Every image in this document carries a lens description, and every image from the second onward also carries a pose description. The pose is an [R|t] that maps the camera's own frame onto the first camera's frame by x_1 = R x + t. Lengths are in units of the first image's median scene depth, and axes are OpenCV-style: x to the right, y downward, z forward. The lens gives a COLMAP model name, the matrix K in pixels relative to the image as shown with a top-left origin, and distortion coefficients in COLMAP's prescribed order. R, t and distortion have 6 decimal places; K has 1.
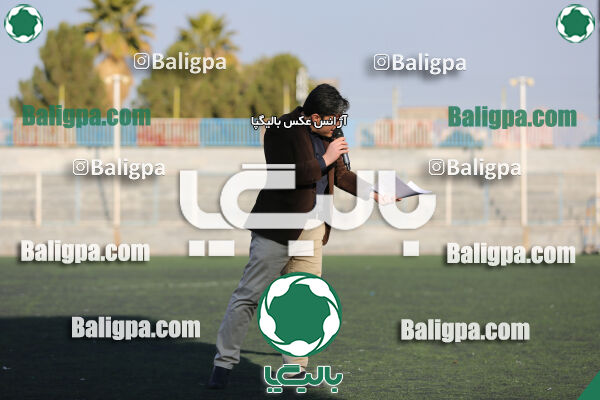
lens RADIAL K [[2141.2, 0, 306.4], [0, 2141.2, 198.7], [0, 0, 1]] dist [0.255723, 0.000000]
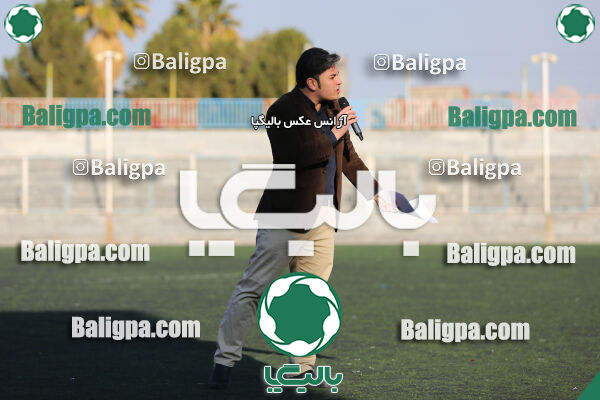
lens RADIAL K [[2141.2, 0, 294.6], [0, 2141.2, 200.9], [0, 0, 1]] dist [0.255723, 0.000000]
pose [[0.999981, -0.002505, -0.005580, -0.002775], [0.002510, 0.999996, 0.000916, 0.006280], [0.005578, -0.000930, 0.999984, 0.069721]]
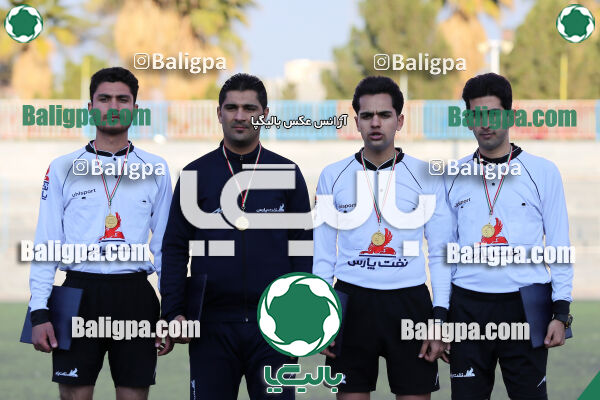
lens RADIAL K [[2088.3, 0, 300.0], [0, 2088.3, 199.5], [0, 0, 1]] dist [0.223079, 0.000000]
pose [[0.999901, -0.002515, 0.013871, -0.152338], [0.002498, 0.999996, 0.001280, -0.005905], [-0.013874, -0.001245, 0.999903, 0.313820]]
